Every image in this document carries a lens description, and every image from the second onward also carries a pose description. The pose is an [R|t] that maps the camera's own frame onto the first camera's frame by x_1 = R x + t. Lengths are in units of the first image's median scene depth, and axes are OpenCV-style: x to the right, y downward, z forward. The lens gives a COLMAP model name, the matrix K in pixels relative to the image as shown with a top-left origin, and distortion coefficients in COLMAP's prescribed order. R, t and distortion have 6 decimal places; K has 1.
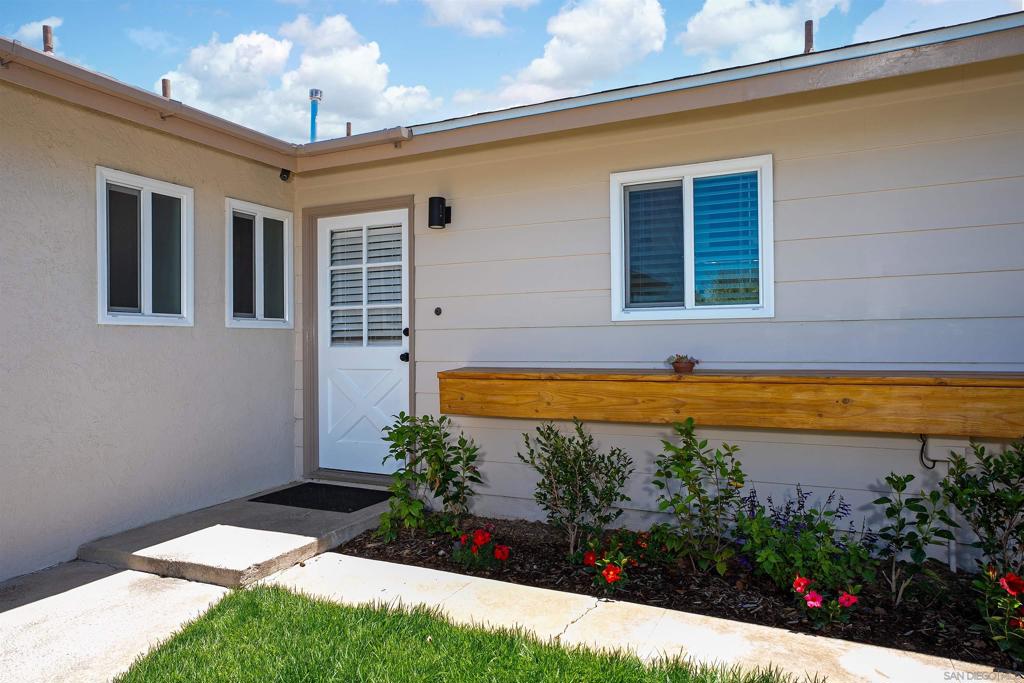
lens RADIAL K [[607.1, 0, 509.9], [0, 607.1, 338.8], [0, 0, 1]] dist [0.000208, 0.000017]
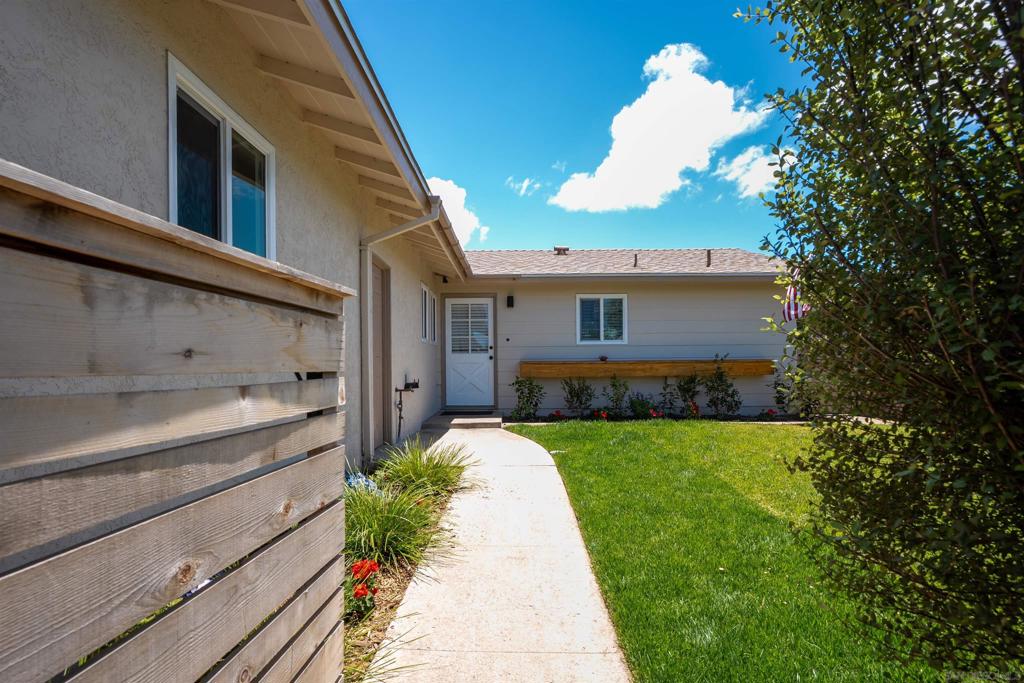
lens RADIAL K [[506.8, 0, 512.5], [0, 506.8, 348.2], [0, 0, 1]] dist [-0.000216, 0.000000]
pose [[0.915791, 0.006542, 0.401603, -1.092053], [-0.002658, 0.999944, -0.010227, 0.014063], [-0.401647, 0.008298, 0.915757, -1.104704]]
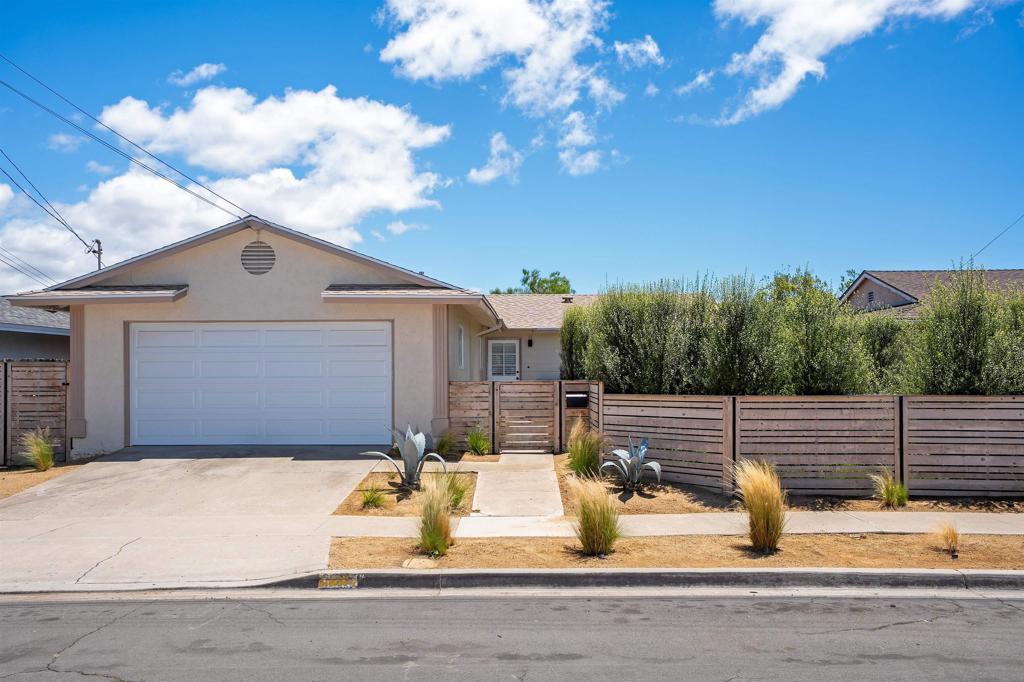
lens RADIAL K [[831.7, 0, 513.0], [0, 831.7, 343.9], [0, 0, 1]] dist [-0.000011, 0.000000]
pose [[0.926173, 0.011525, 0.376922, -2.584575], [-0.004446, 0.999797, -0.019644, -0.102607], [-0.377072, 0.016518, 0.926037, -4.574737]]
